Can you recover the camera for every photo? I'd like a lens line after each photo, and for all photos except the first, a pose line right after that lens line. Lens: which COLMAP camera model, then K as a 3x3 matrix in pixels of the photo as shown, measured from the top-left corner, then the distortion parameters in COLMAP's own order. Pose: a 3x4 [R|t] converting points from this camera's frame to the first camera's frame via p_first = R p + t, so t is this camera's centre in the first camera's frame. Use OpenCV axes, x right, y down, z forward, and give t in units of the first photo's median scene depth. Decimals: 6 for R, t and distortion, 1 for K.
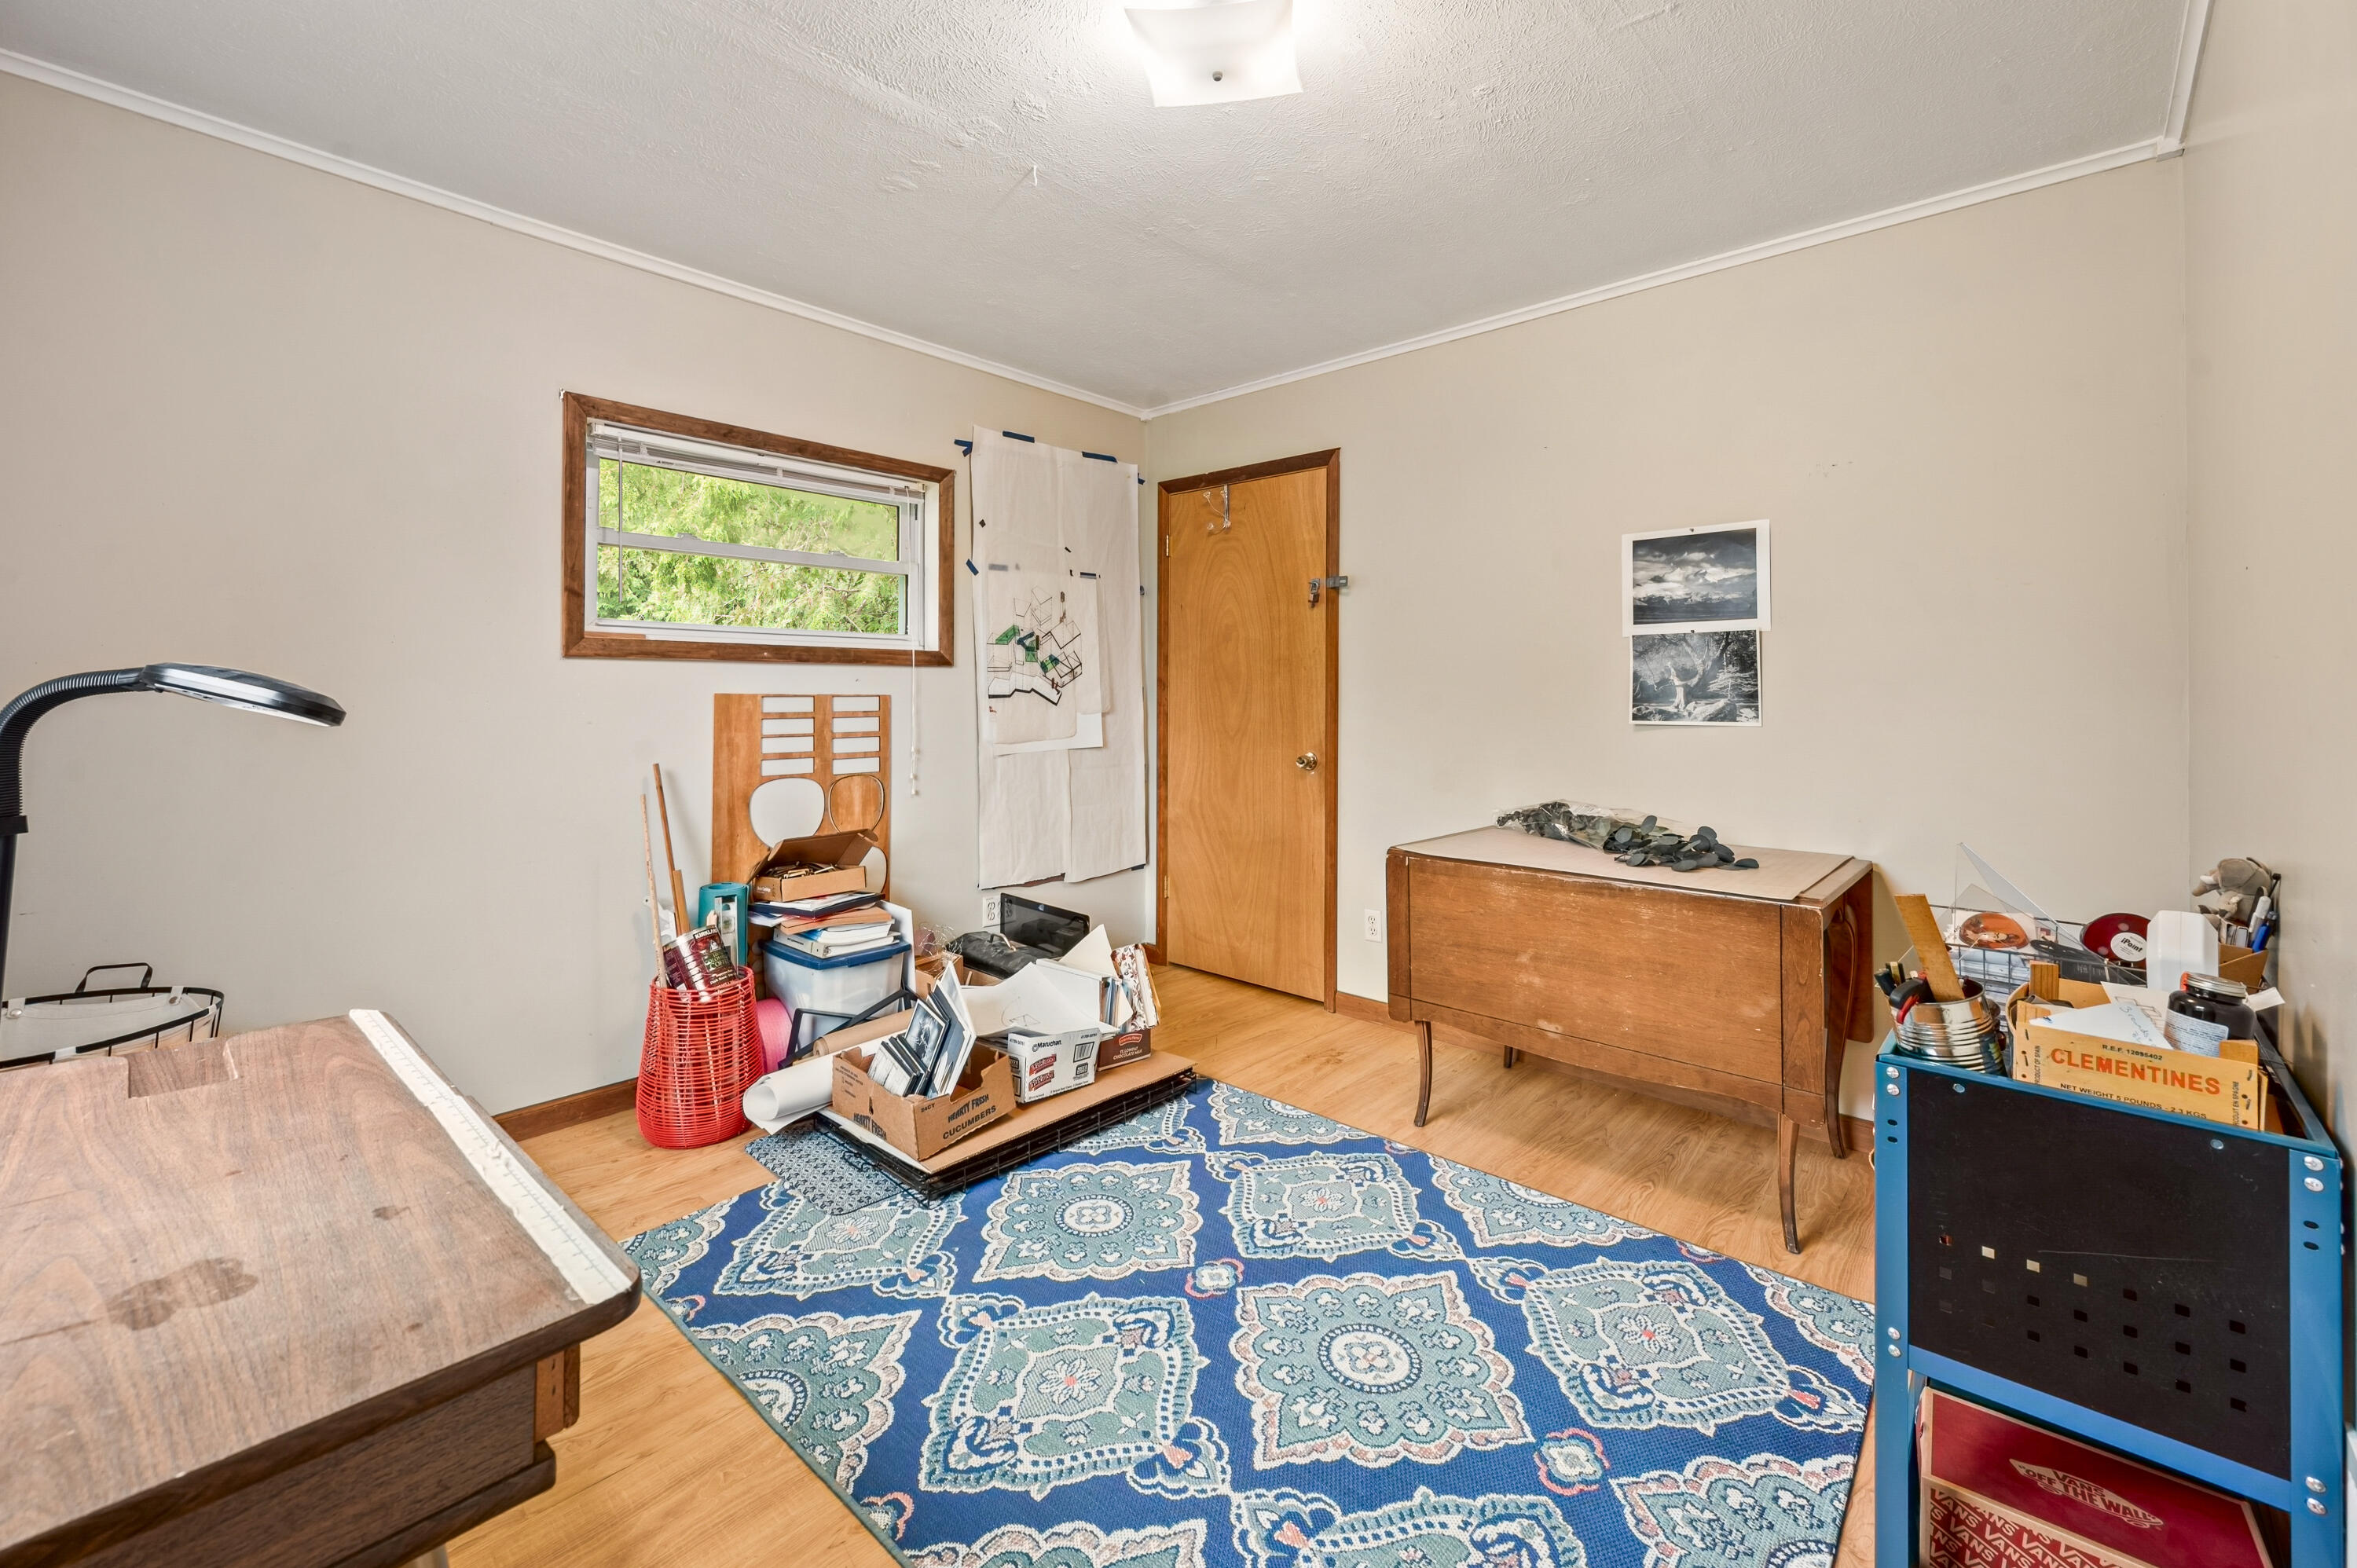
lens RADIAL K [[958.4, 0, 1183.0], [0, 958.4, 706.9], [0, 0, 1]] dist [-0.038470, 0.000133]
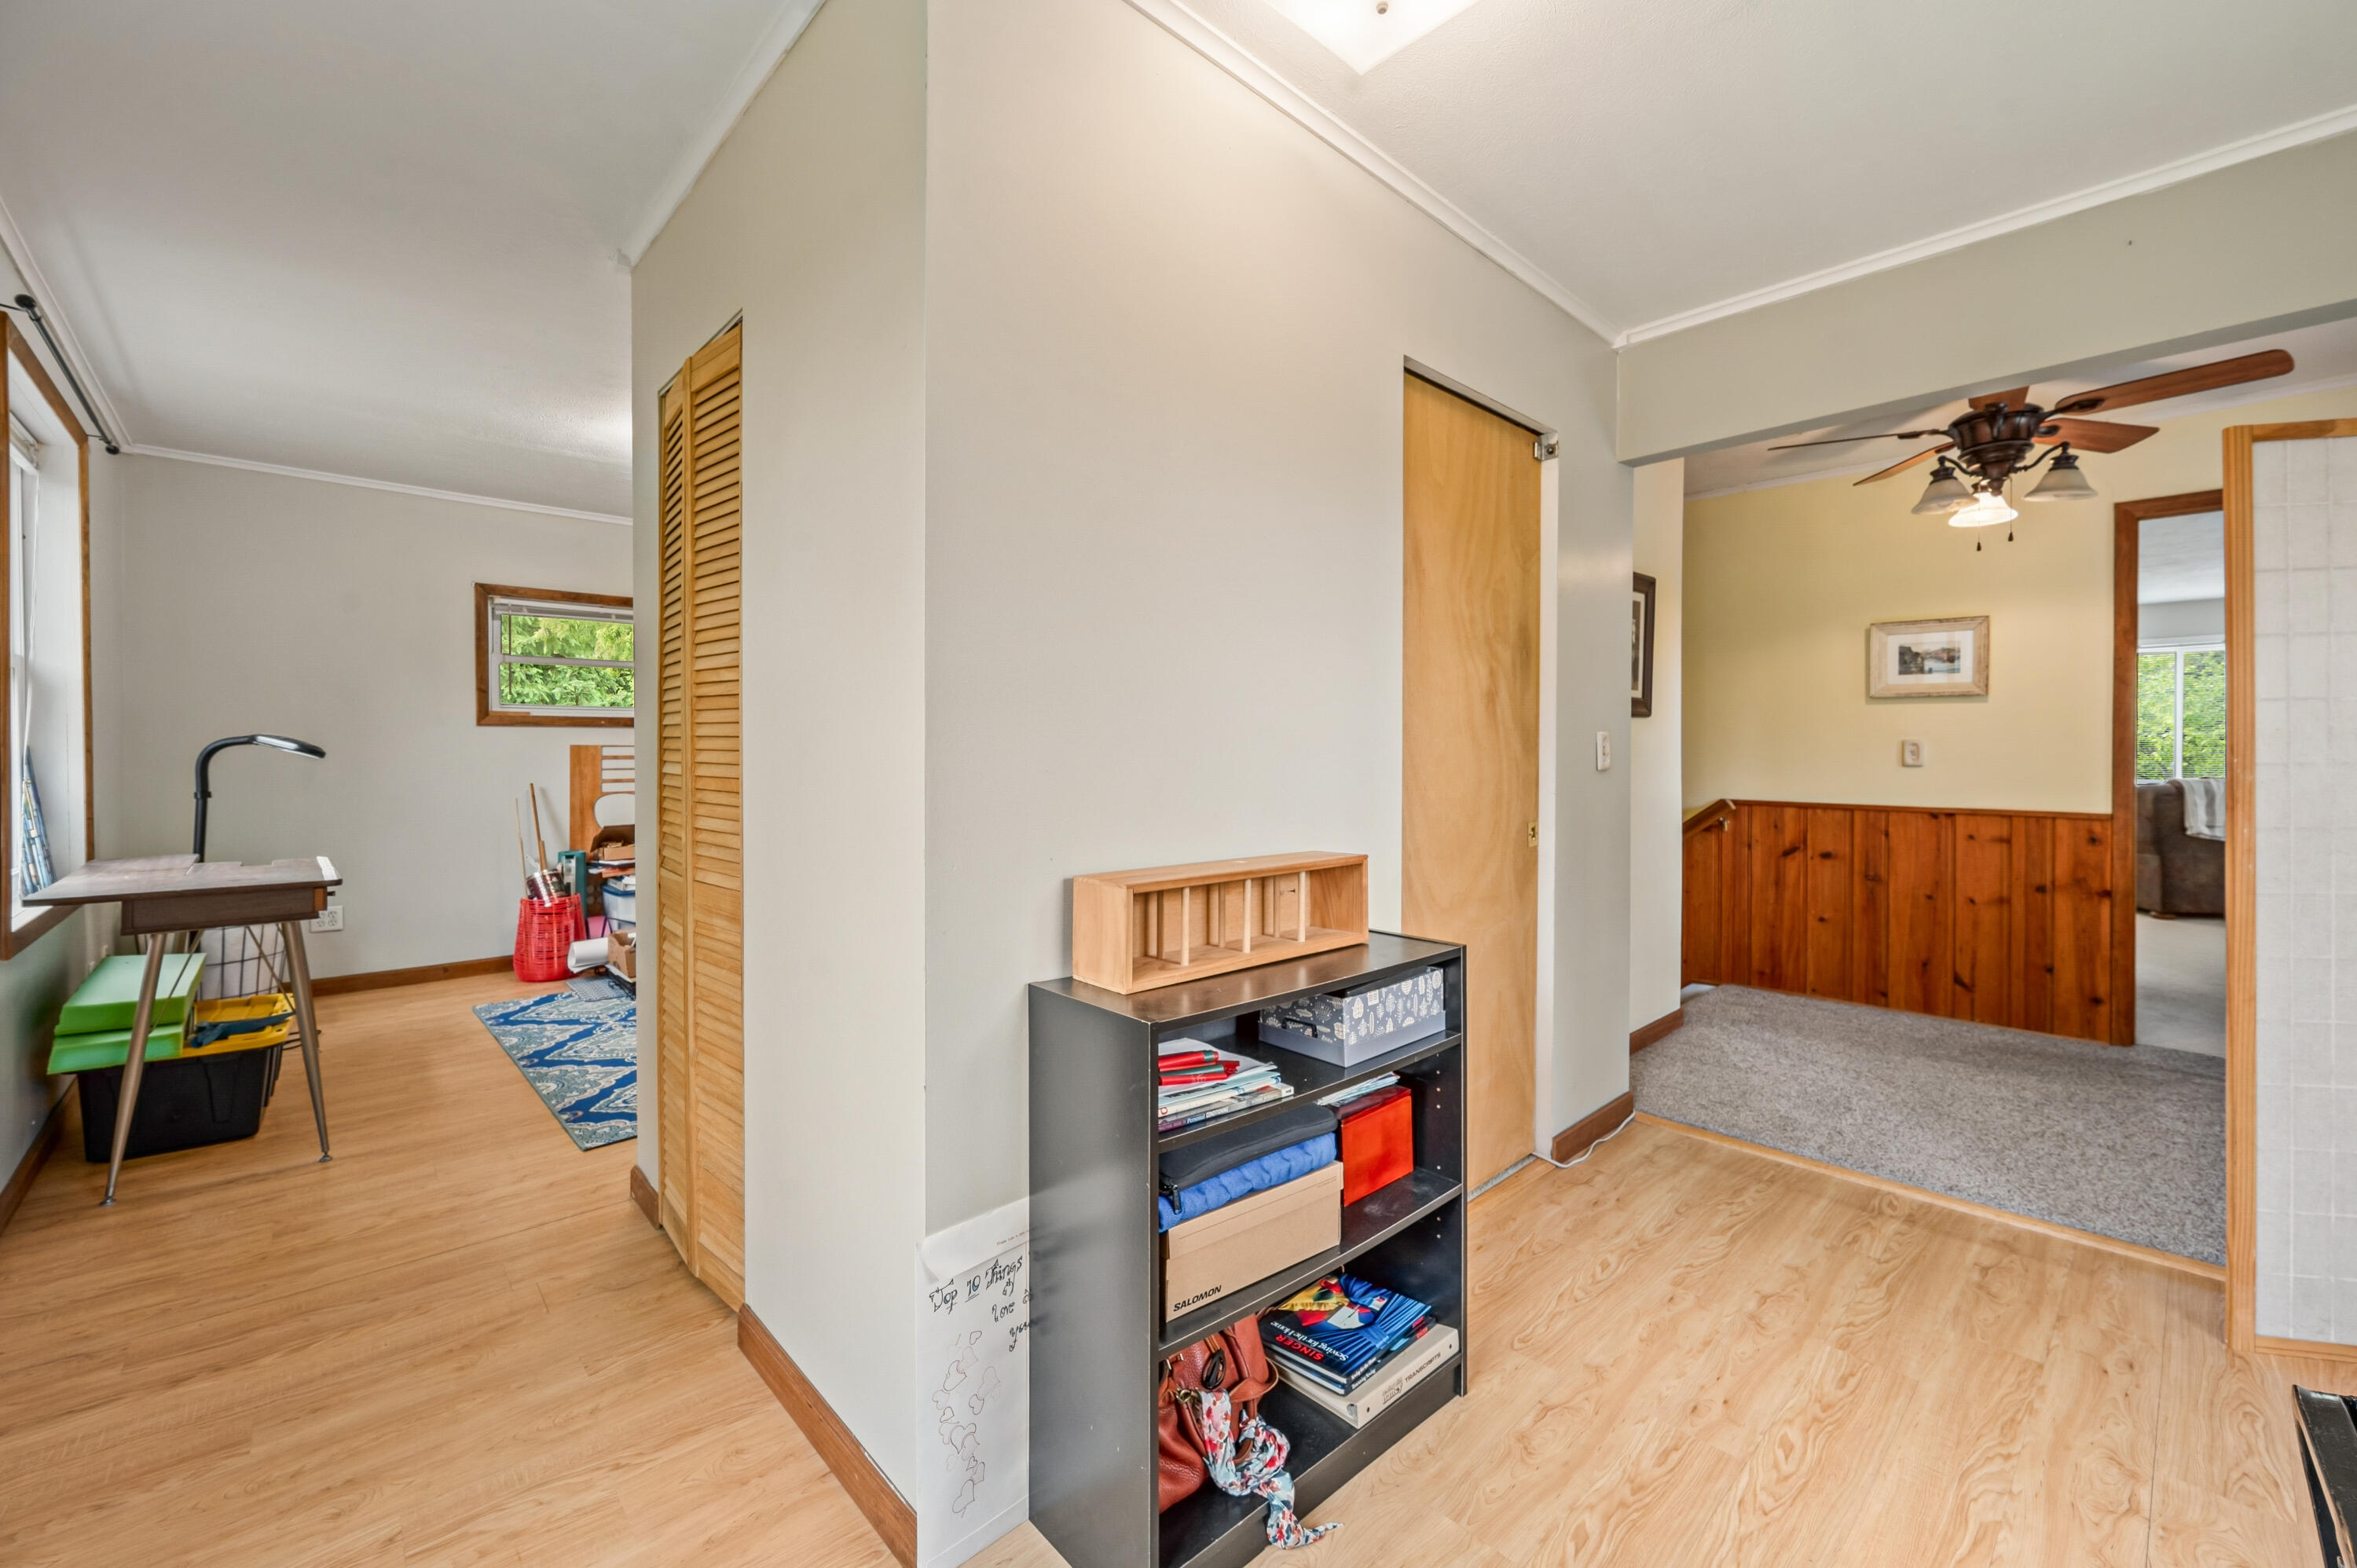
lens RADIAL K [[953.9, 0, 1183.0], [0, 953.9, 773.7], [0, 0, 1]] dist [-0.000563, 0.000068]
pose [[0.994960, 0.003320, -0.100220, 0.926998], [-0.001526, 0.999837, 0.017970, 0.006741], [0.100263, -0.017726, 0.994803, -0.749007]]
